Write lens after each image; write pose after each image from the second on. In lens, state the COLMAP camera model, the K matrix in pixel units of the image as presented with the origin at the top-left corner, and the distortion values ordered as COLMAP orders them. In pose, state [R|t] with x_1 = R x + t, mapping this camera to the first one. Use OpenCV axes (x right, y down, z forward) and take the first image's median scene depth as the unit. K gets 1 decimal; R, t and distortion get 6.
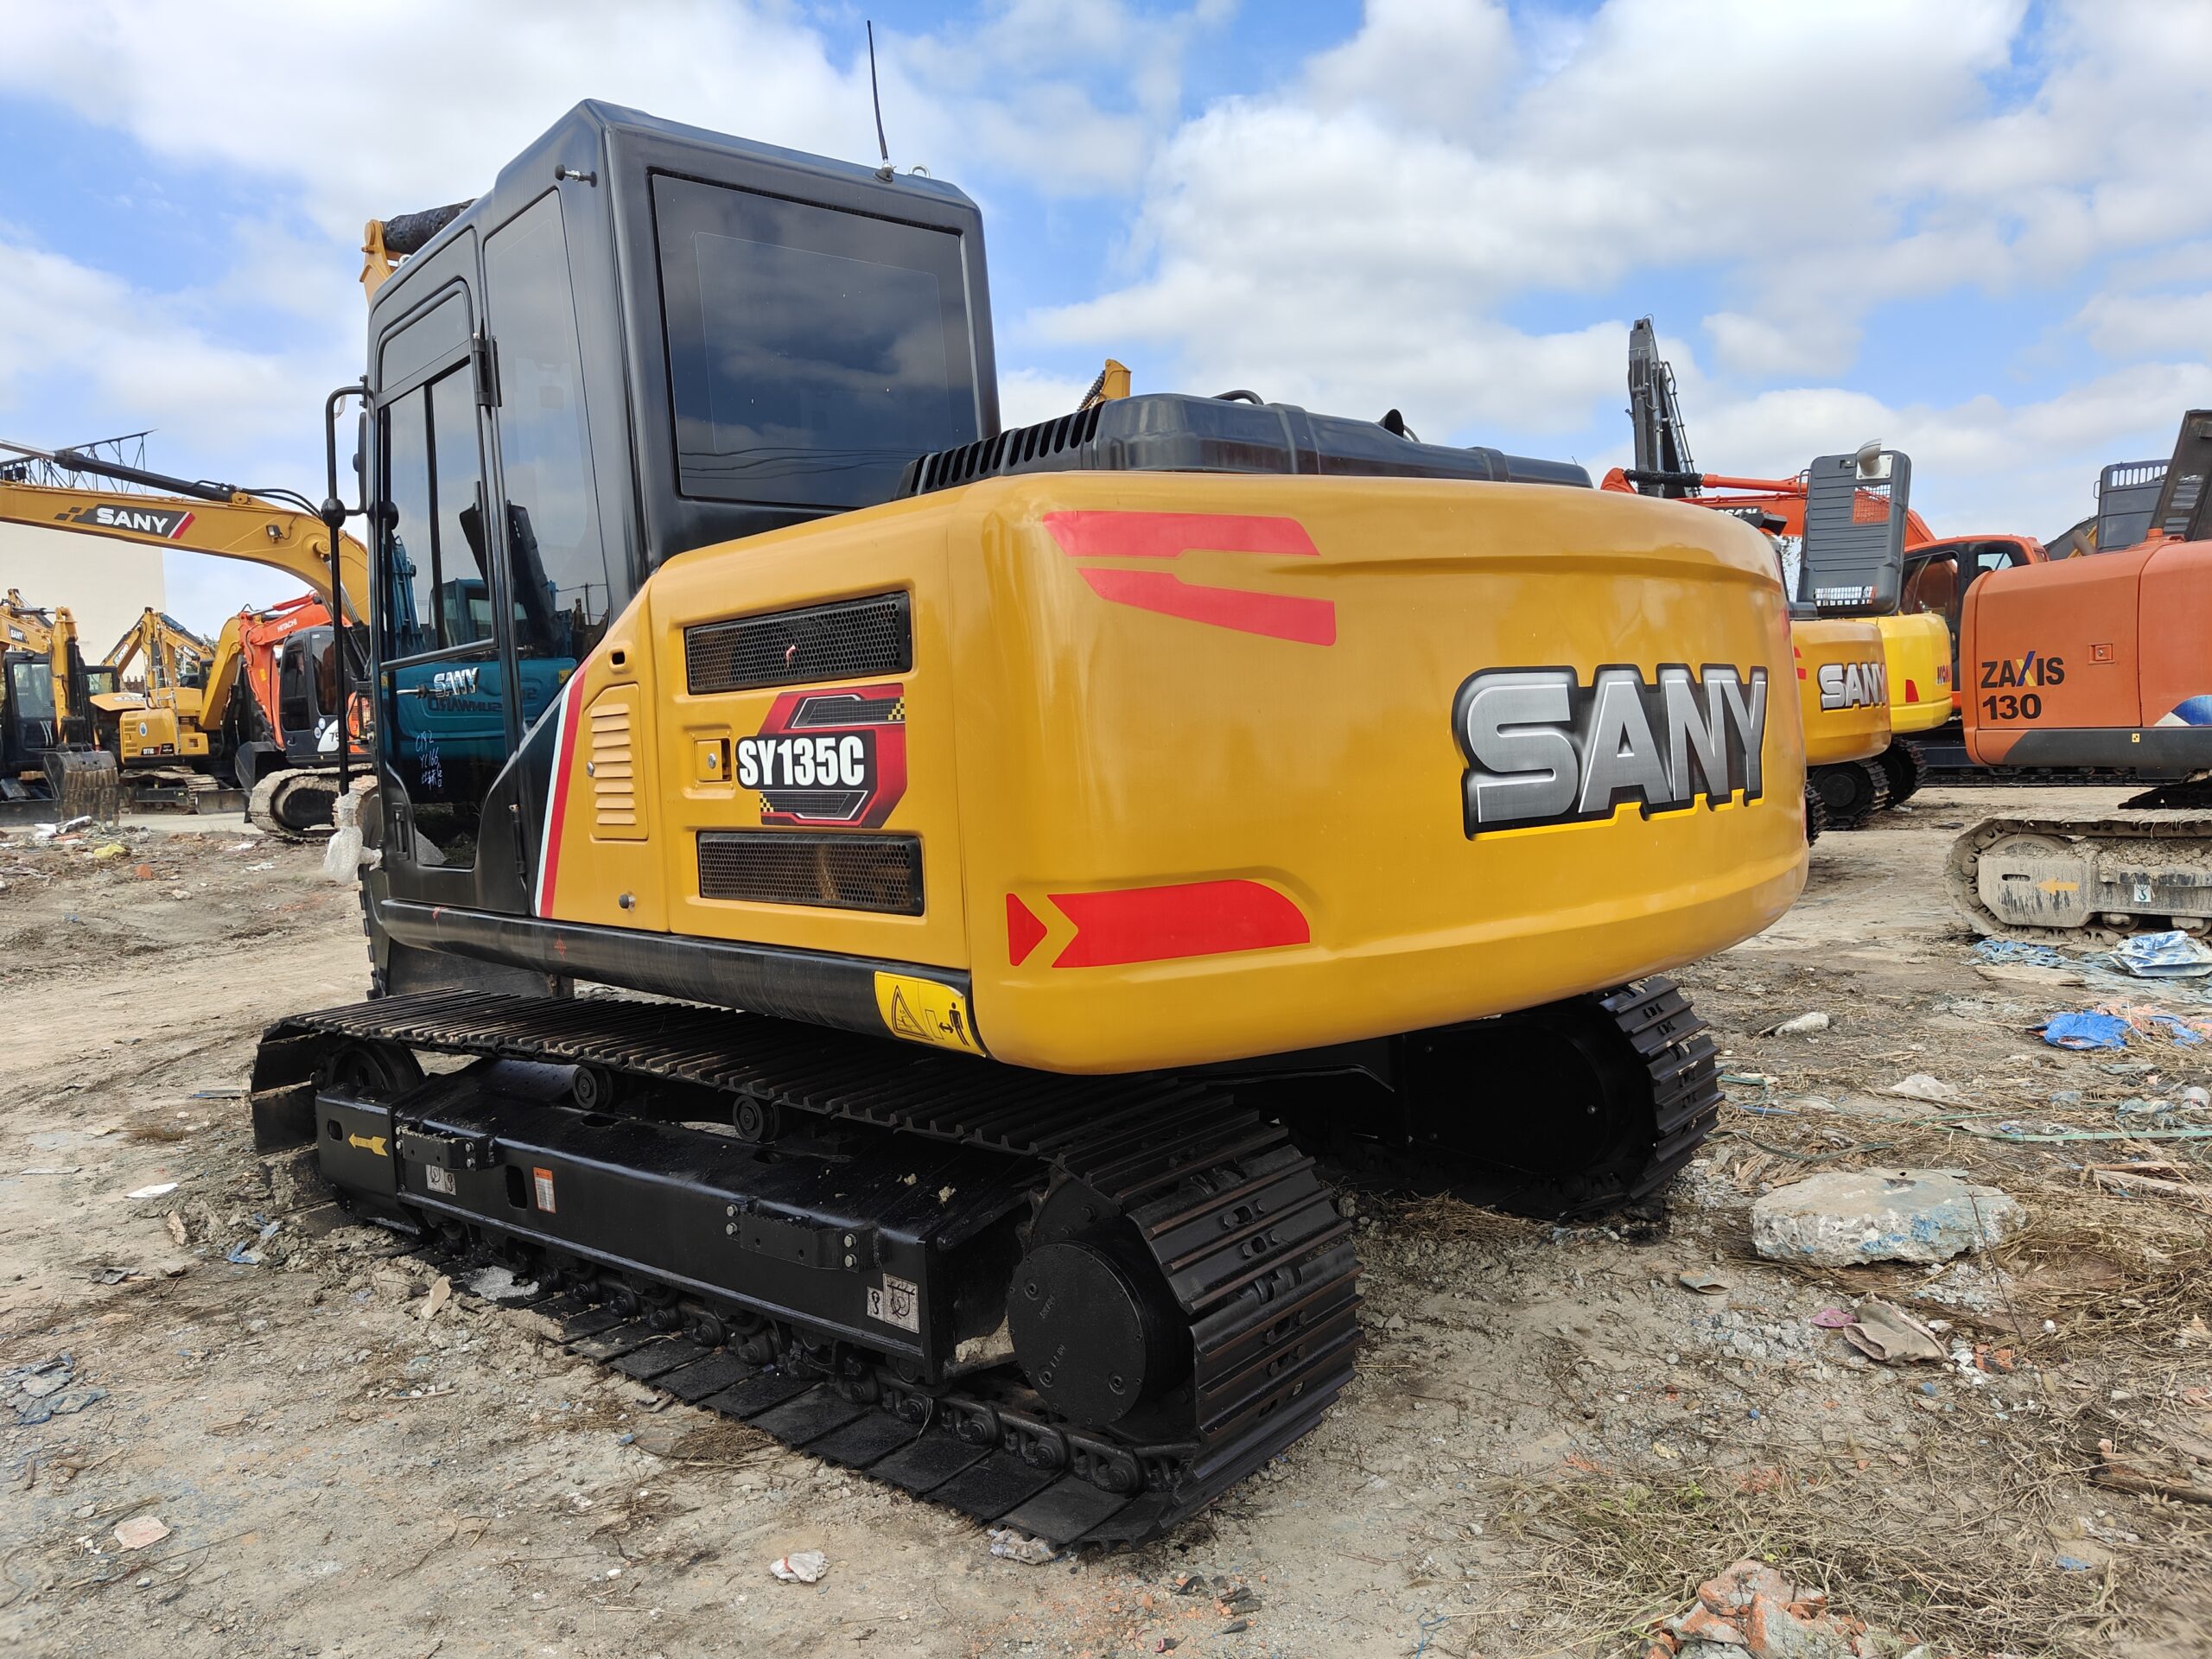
lens RADIAL K [[1665.6, 0, 1106.3], [0, 1665.6, 805.2], [0, 0, 1]] dist [0.006181, 0.002616]
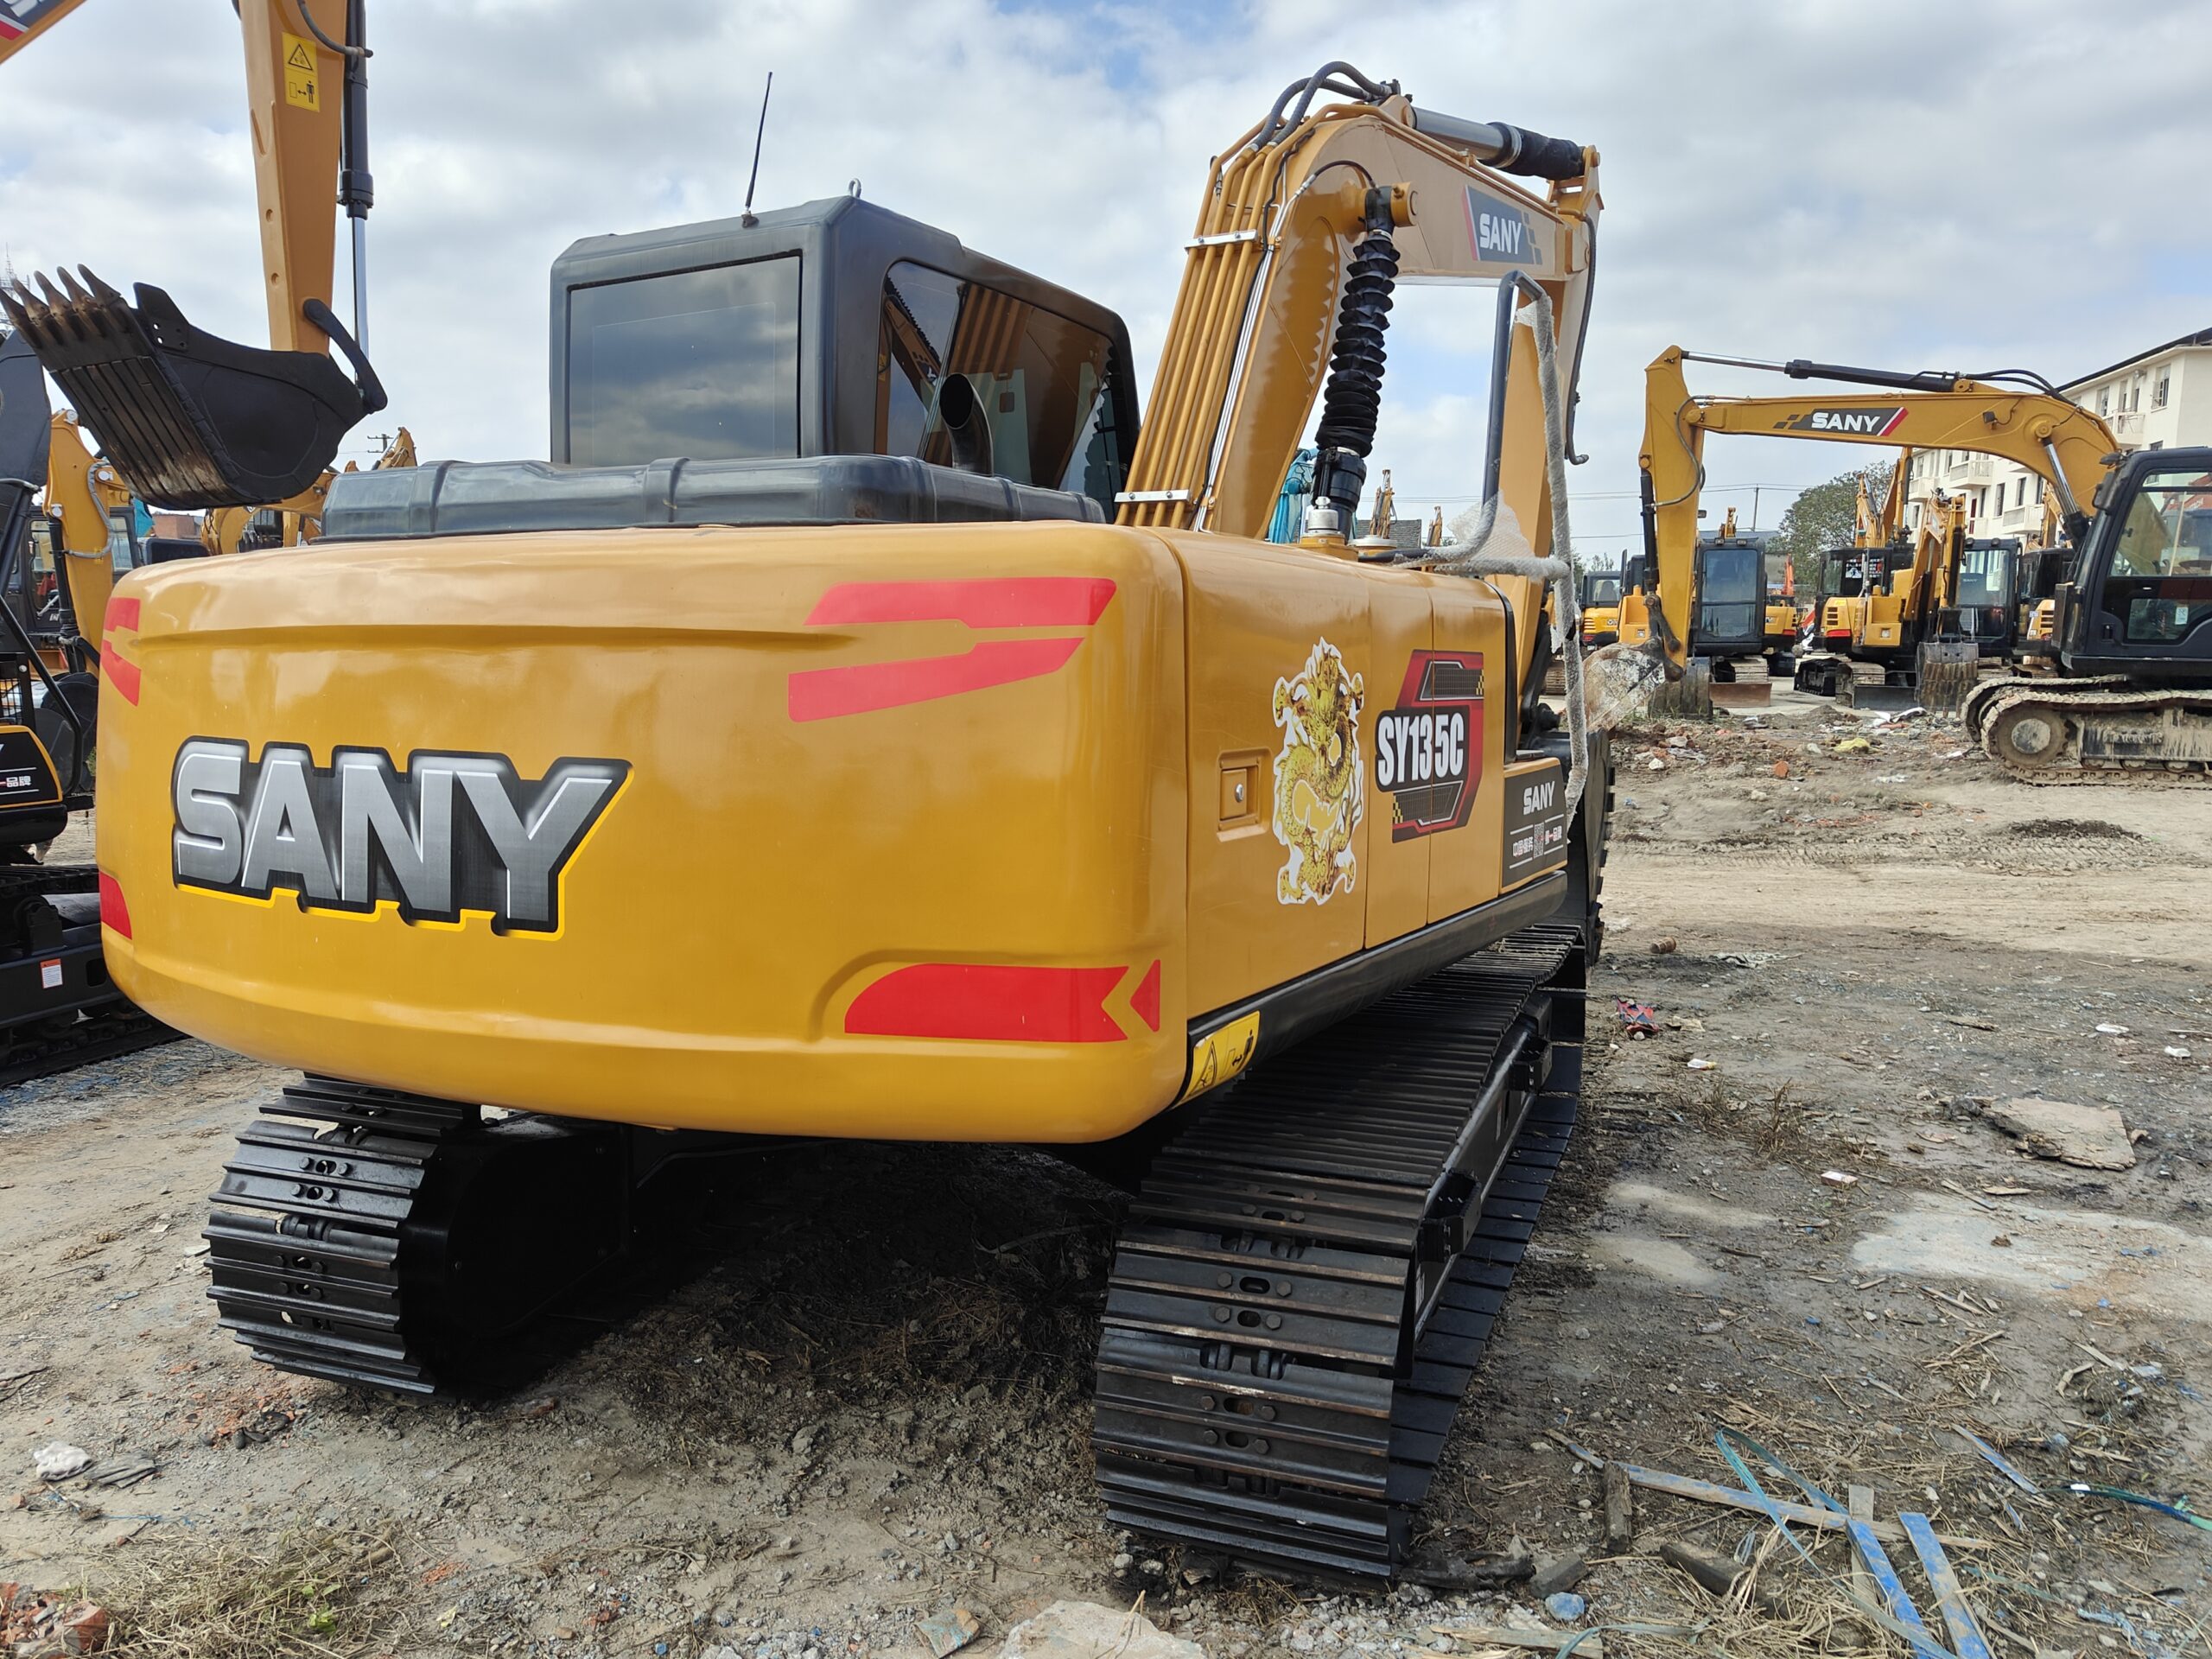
lens RADIAL K [[1738.0, 0, 1106.0], [0, 1738.0, 829.5], [0, 0, 1]] dist [0.001742, 0.001320]
pose [[0.282166, 0.151094, -0.947393, 0.630911], [-0.059669, 0.988372, 0.139858, -0.092111], [0.957508, 0.017067, 0.287901, 0.531889]]
